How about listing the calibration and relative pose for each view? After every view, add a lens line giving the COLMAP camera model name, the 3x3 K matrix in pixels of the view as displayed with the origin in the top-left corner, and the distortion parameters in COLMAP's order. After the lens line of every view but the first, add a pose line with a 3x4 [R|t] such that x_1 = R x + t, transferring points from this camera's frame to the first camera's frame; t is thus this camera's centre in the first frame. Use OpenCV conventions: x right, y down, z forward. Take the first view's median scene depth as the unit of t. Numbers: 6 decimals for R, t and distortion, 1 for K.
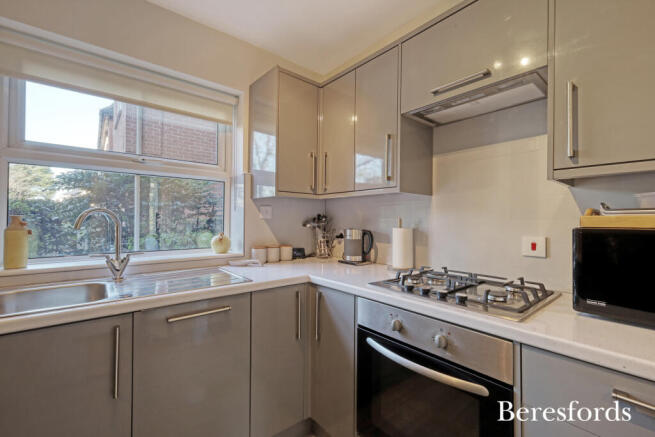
lens RADIAL K [[277.5, 0, 327.6], [0, 277.5, 221.1], [0, 0, 1]] dist [0.001758, 0.000245]
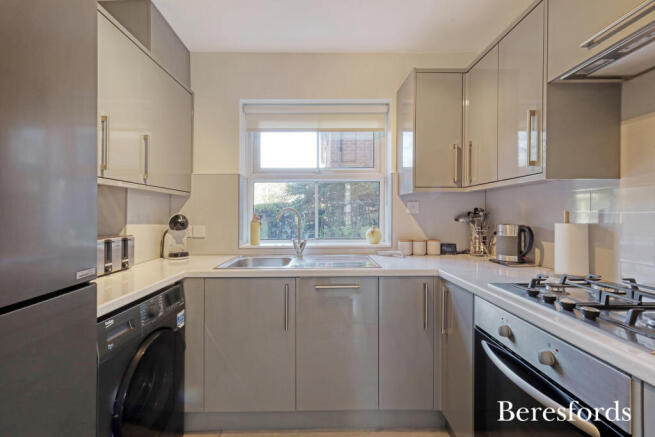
lens RADIAL K [[285.0, 0, 327.5], [0, 285.0, 218.5], [0, 0, 1]] dist [0.000152, 0.000236]
pose [[0.770680, -0.001051, -0.637221, 0.232260], [0.005883, 0.999968, 0.005466, 0.002202], [0.637195, -0.007962, 0.770661, -0.042402]]
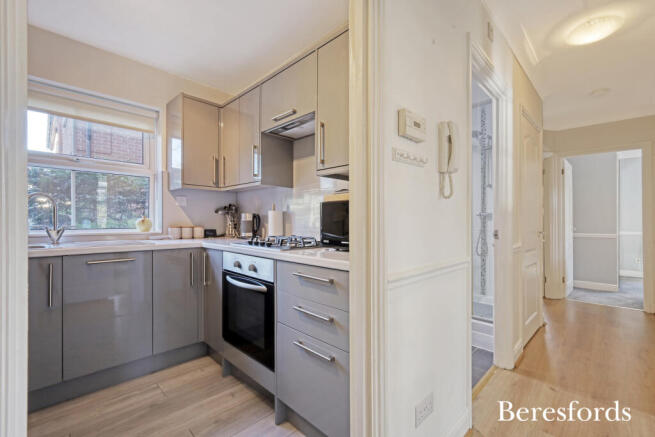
lens RADIAL K [[281.7, 0, 332.8], [0, 281.7, 226.4], [0, 0, 1]] dist [0.001665, 0.000464]
pose [[0.995552, -0.004083, 0.094123, 0.390464], [0.003105, 0.999940, 0.010526, 0.081618], [-0.094160, -0.010187, 0.995505, -0.425419]]
